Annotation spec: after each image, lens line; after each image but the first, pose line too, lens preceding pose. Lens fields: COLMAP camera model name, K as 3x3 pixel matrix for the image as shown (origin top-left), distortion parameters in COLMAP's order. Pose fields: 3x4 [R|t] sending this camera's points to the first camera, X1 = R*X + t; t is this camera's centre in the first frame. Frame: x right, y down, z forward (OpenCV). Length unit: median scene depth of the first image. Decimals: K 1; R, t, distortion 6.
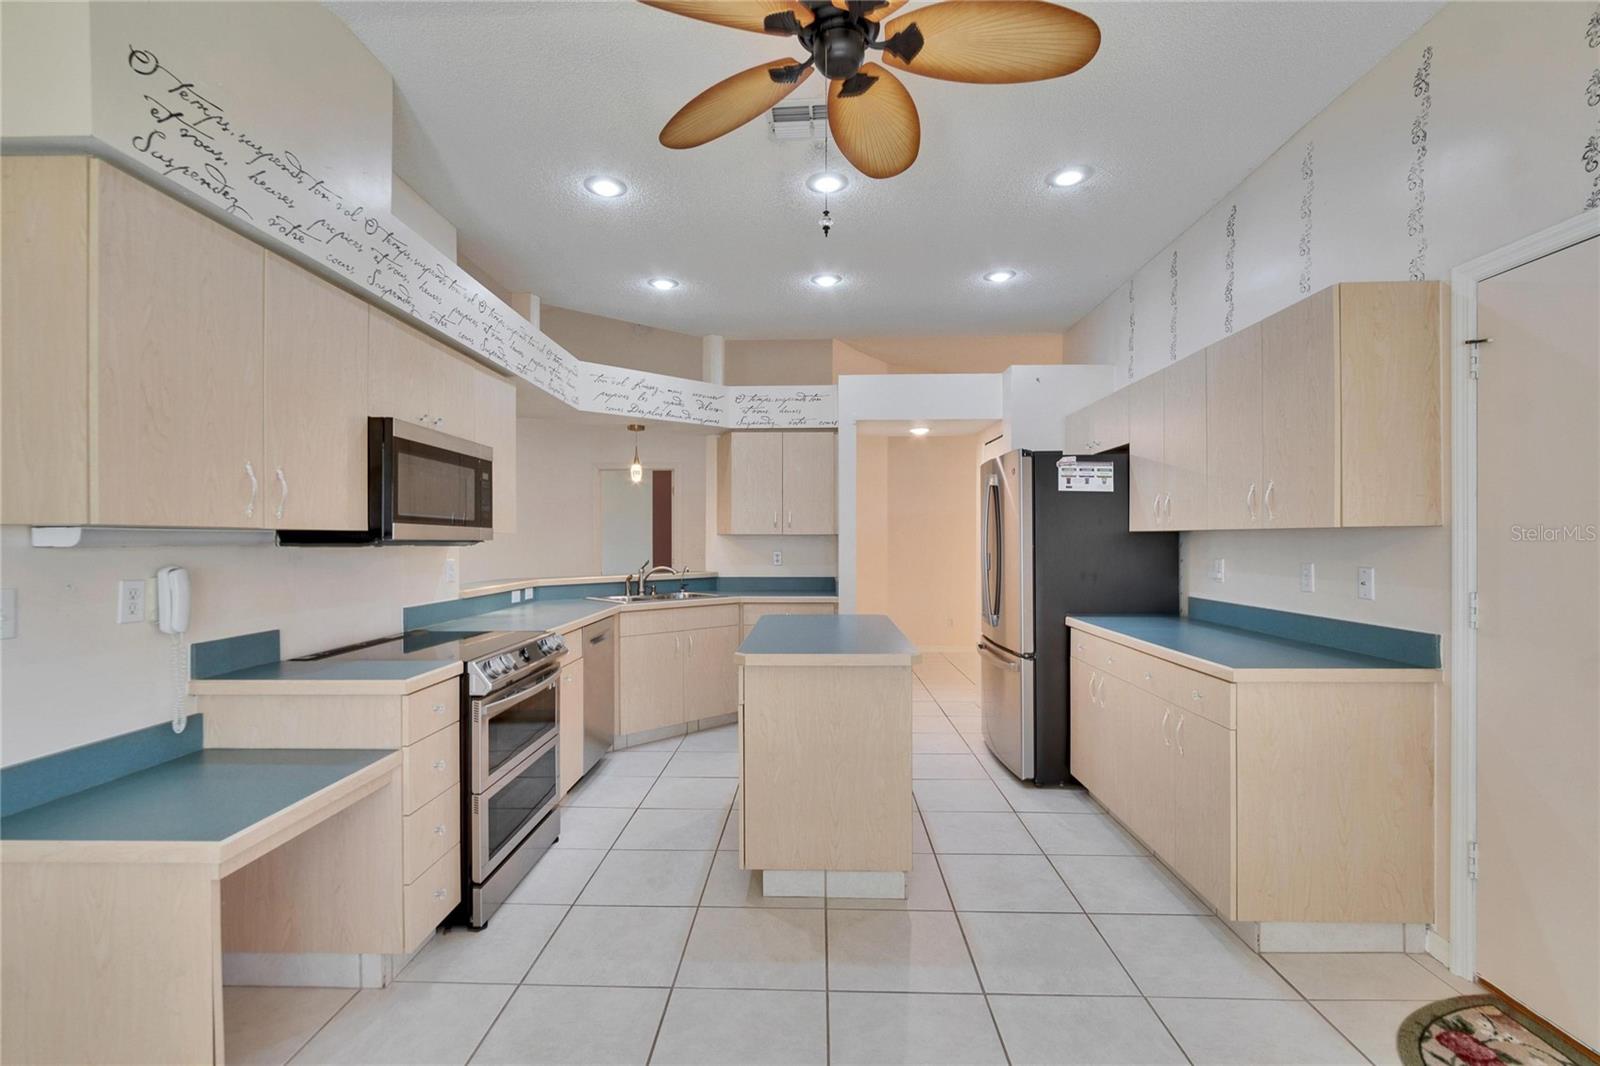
lens RADIAL K [[713.9, 0, 796.0], [0, 713.9, 538.3], [0, 0, 1]] dist [-0.001358, -0.000388]
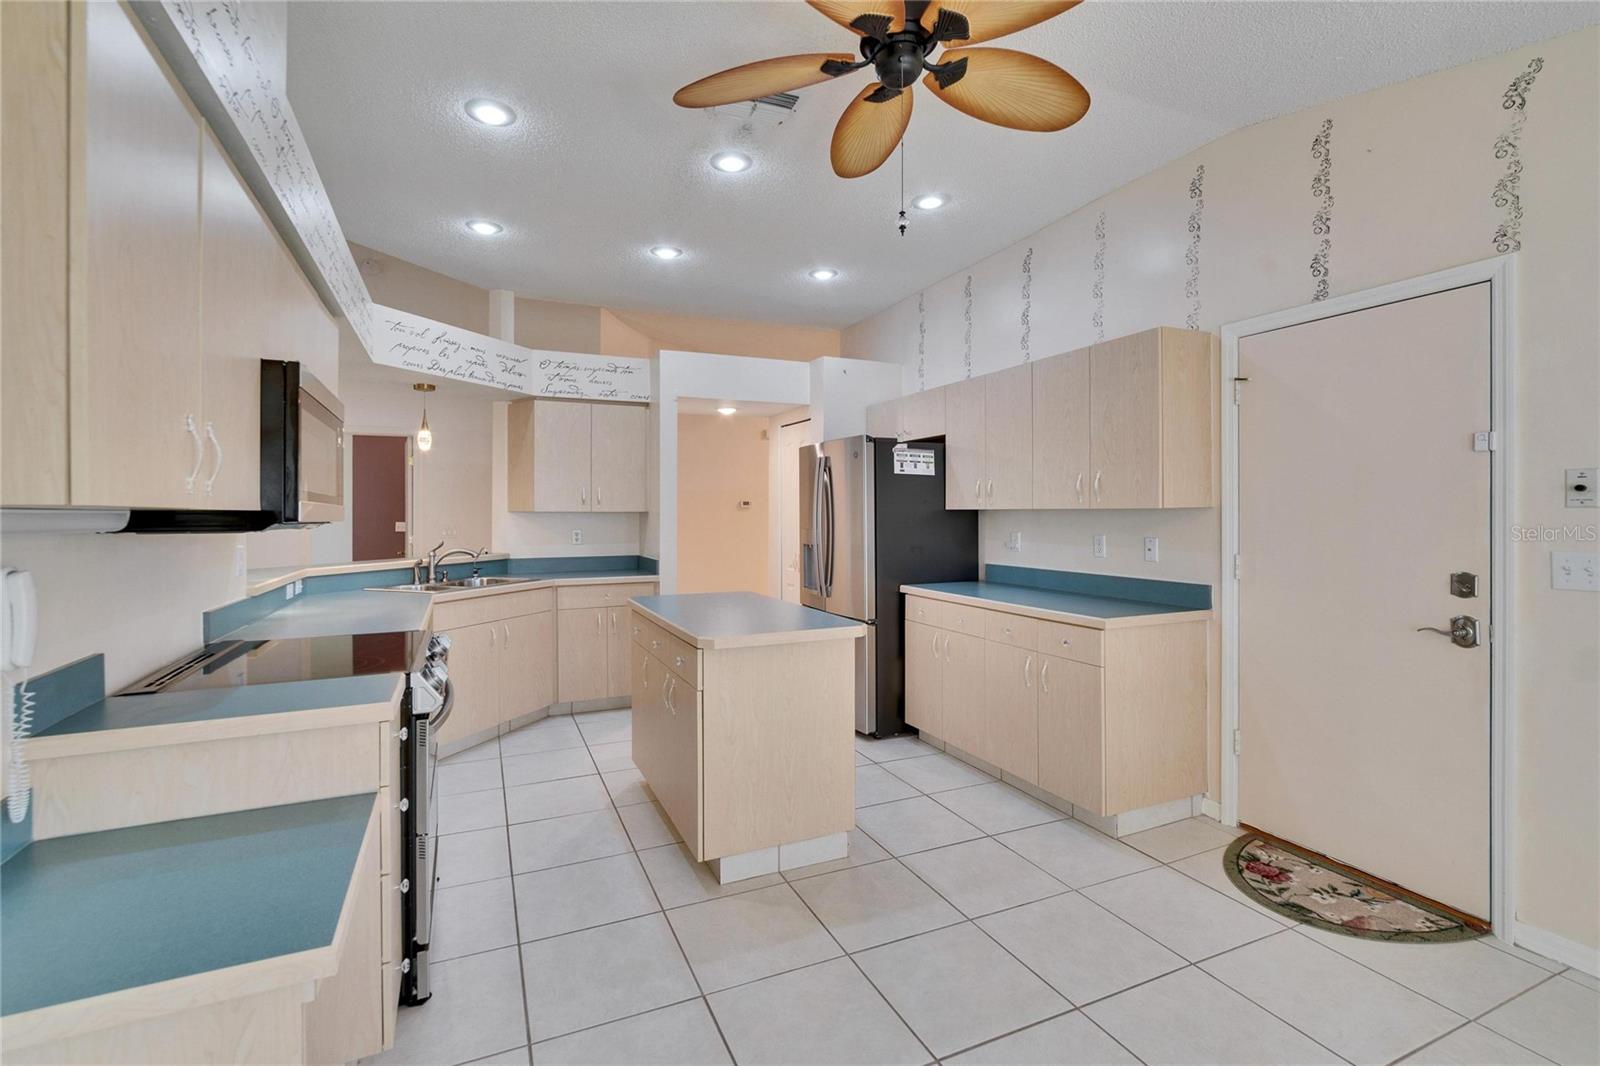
lens RADIAL K [[713.9, 0, 786.7], [0, 713.9, 510.4], [0, 0, 1]] dist [-0.001358, -0.000388]
pose [[0.901682, 0.000218, 0.432399, -0.315941], [0.001741, 0.999990, -0.004134, -0.004980], [-0.432396, 0.004480, 0.901673, 0.064518]]
